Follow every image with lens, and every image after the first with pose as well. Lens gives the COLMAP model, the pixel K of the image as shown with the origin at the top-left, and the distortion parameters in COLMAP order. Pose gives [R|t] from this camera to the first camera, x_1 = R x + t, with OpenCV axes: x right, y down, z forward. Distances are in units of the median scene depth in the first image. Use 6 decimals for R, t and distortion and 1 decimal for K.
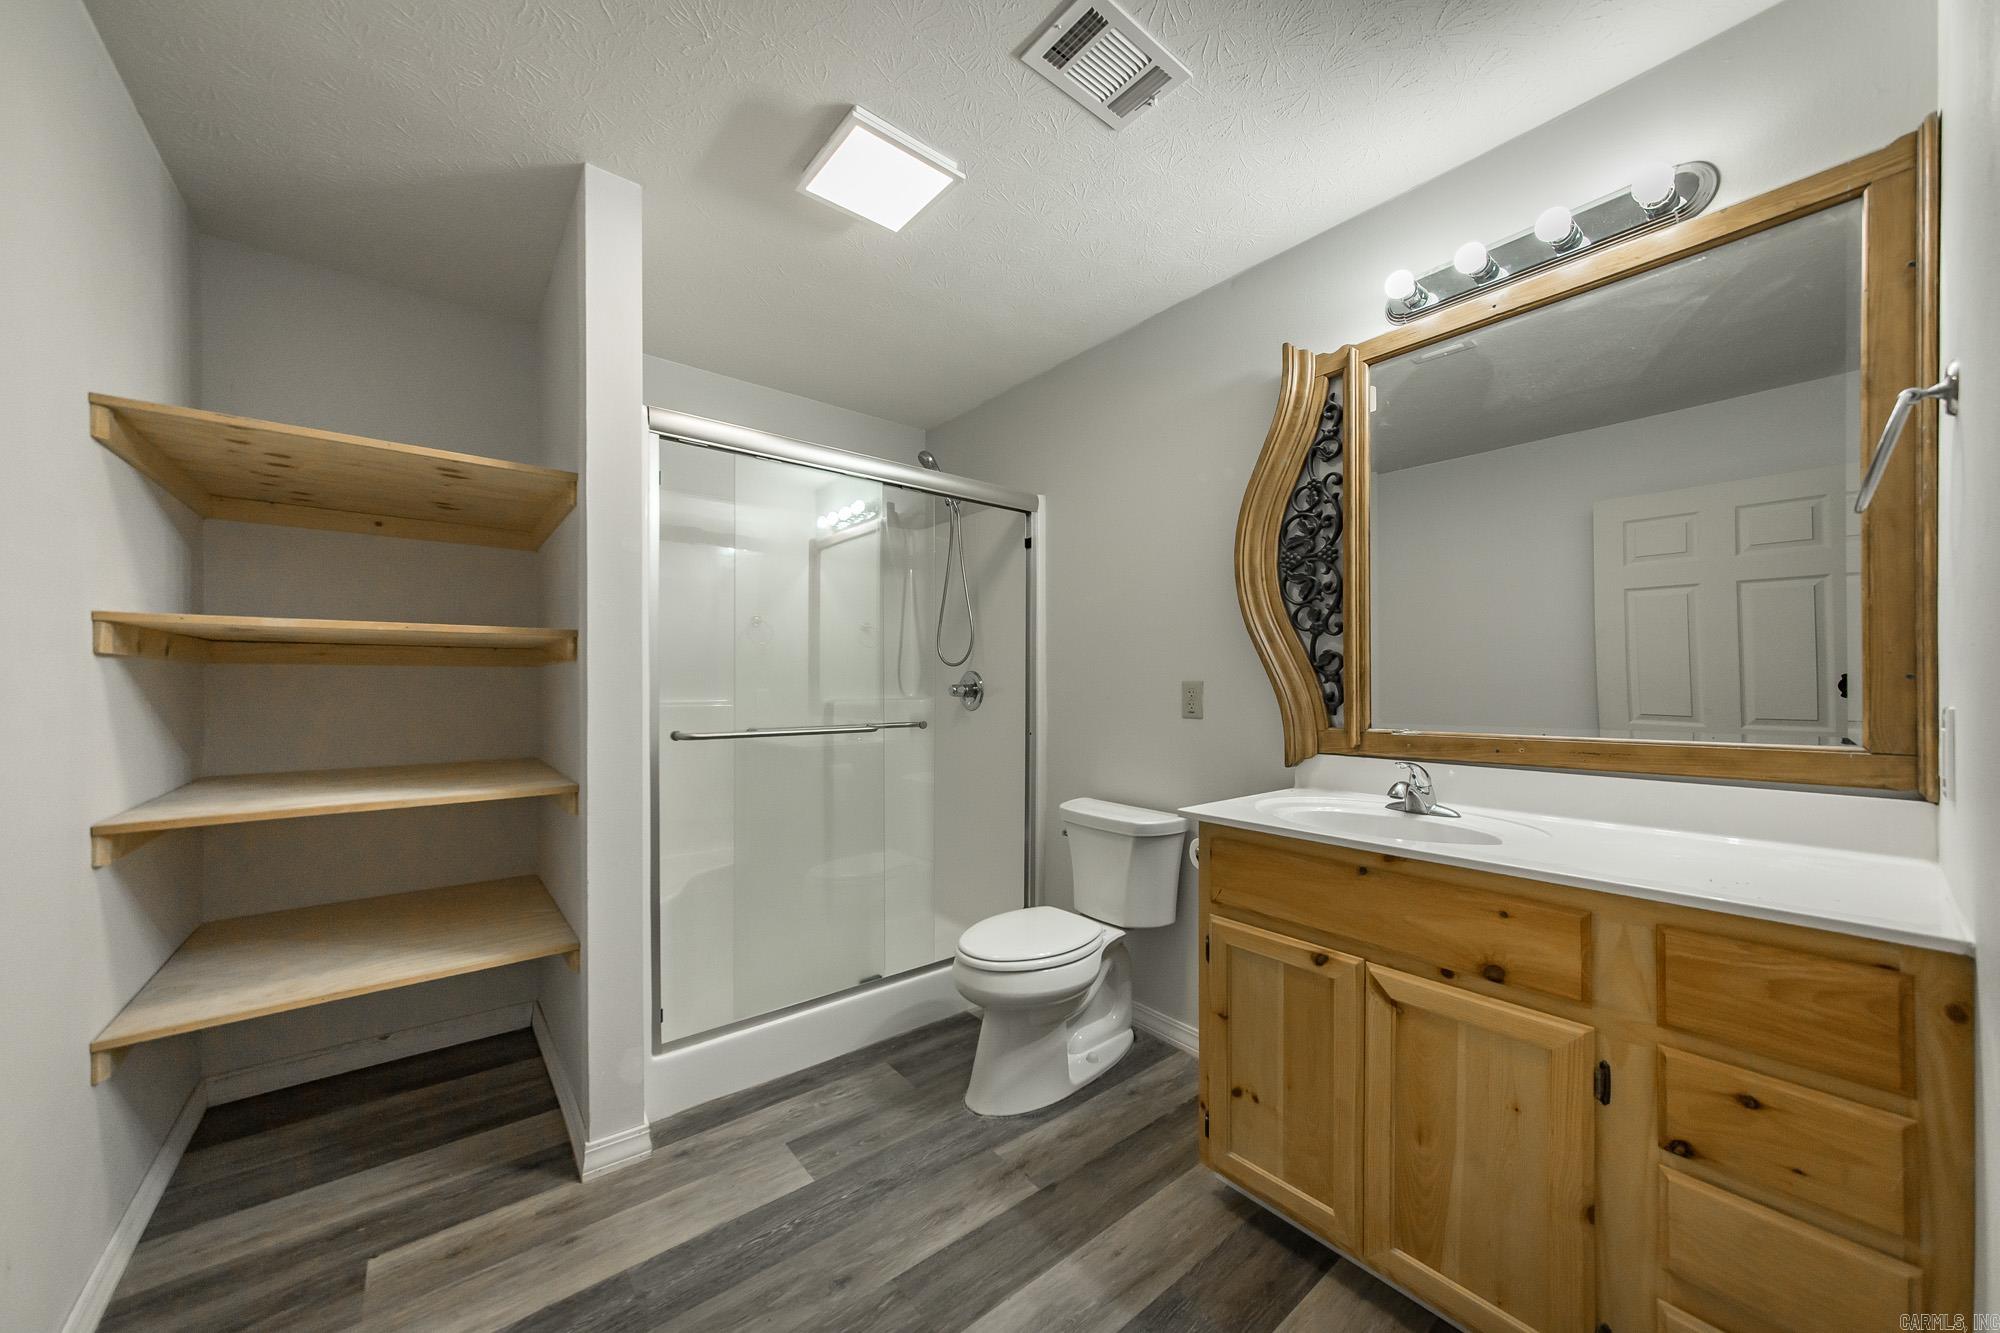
lens RADIAL K [[727.2, 0, 1000.0], [0, 727.2, 666.5], [0, 0, 1]] dist [-0.007761, -0.000050]
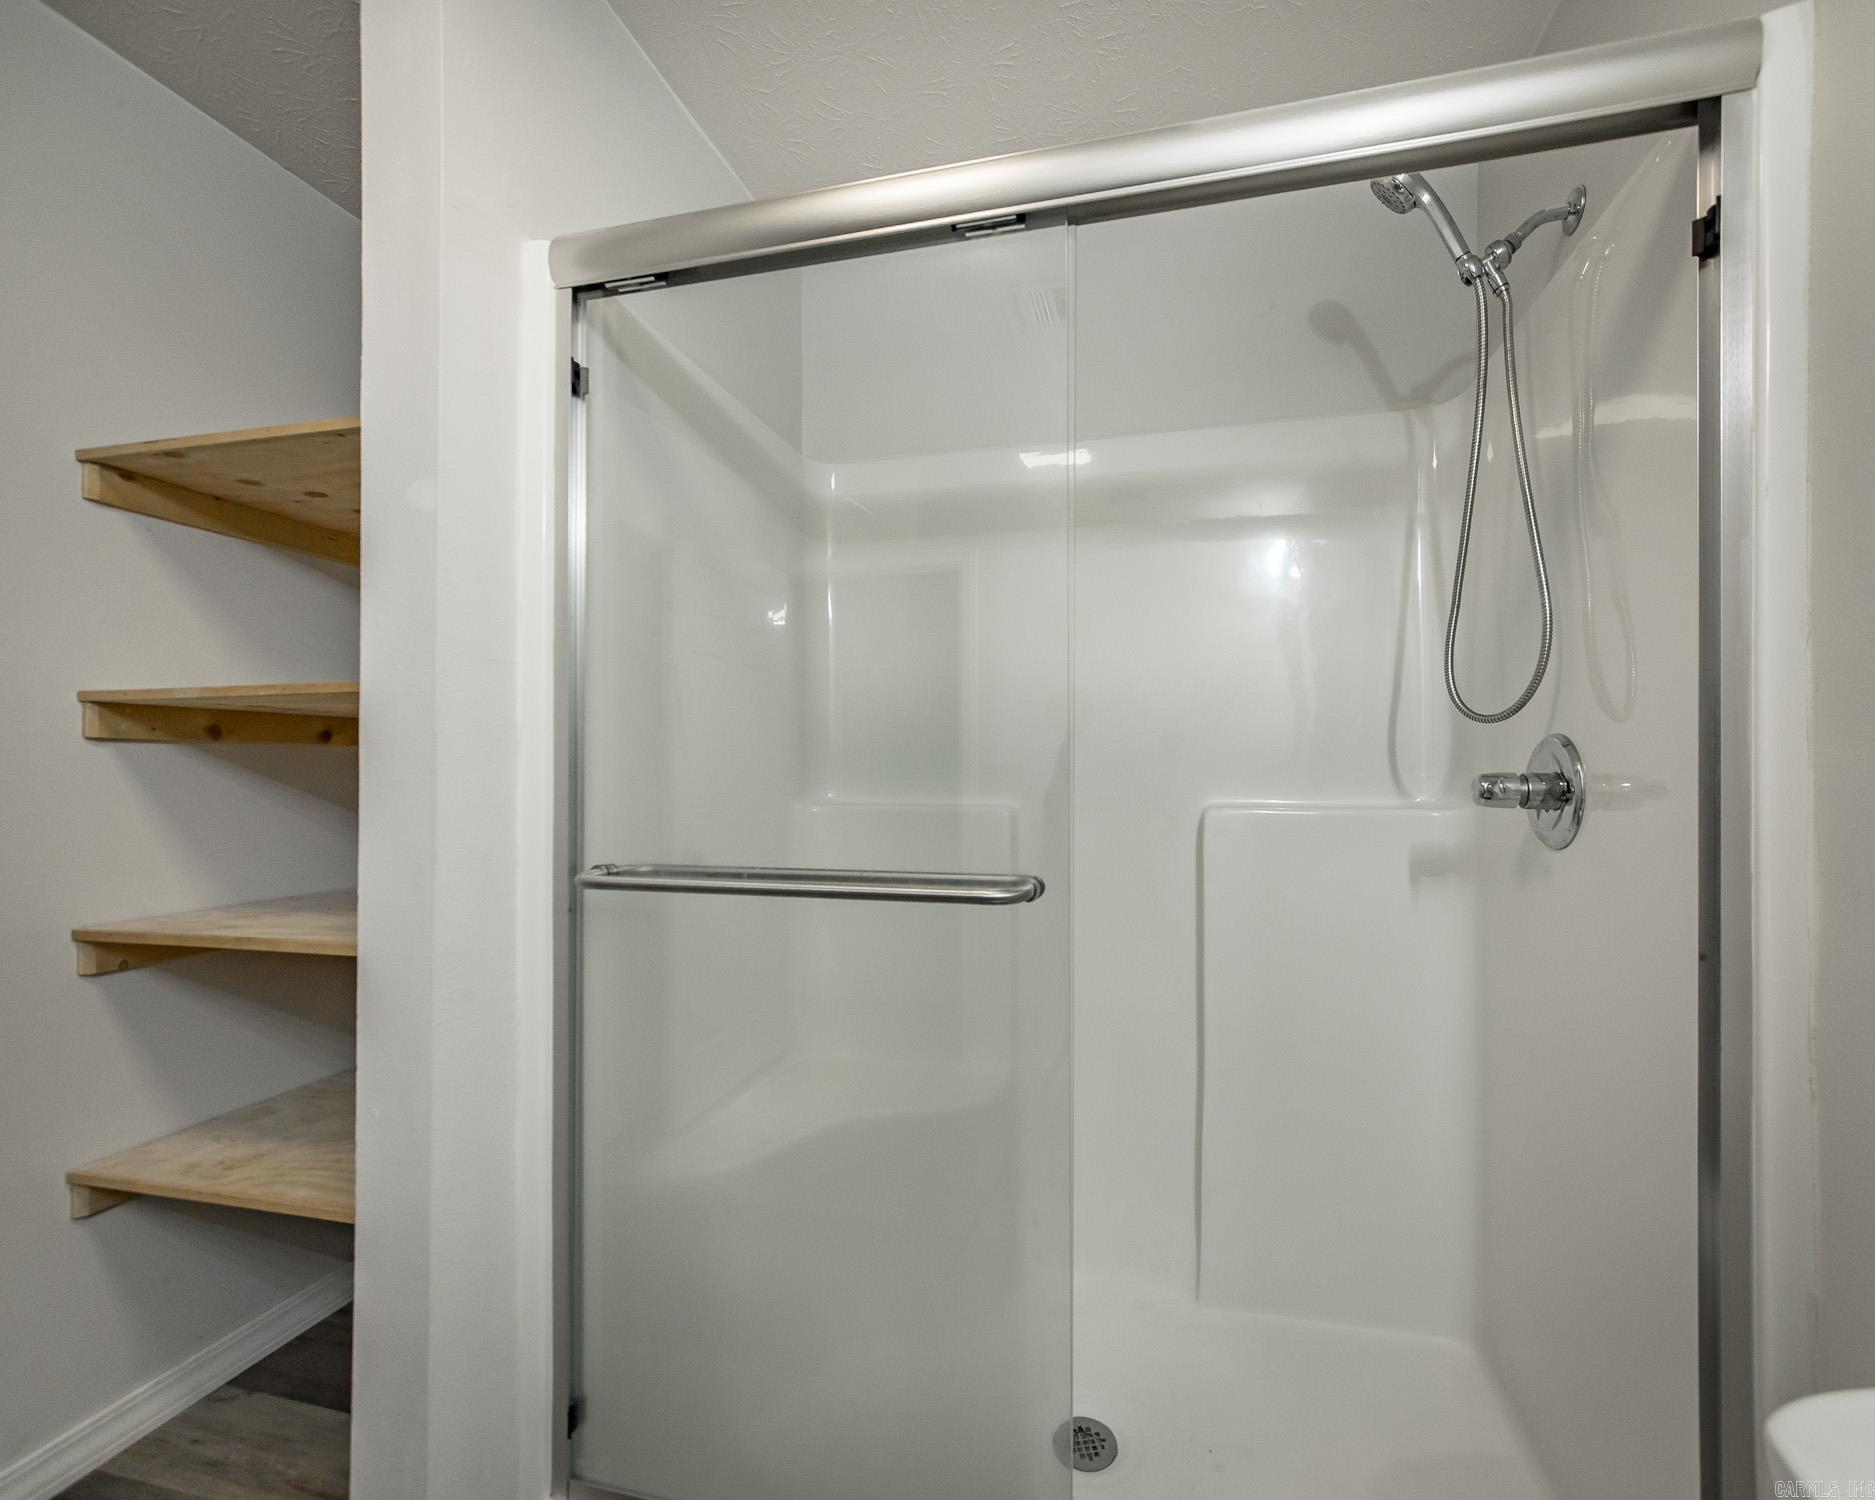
lens RADIAL K [[820.9, 0, 937.5], [0, 820.9, 750.0], [0, 0, 1]] dist [0.000178, 0.000024]
pose [[0.607871, -0.013619, -0.793919, 0.093121], [0.019618, 0.999805, -0.002131, 0.009040], [0.793794, -0.014279, 0.608020, 0.547153]]
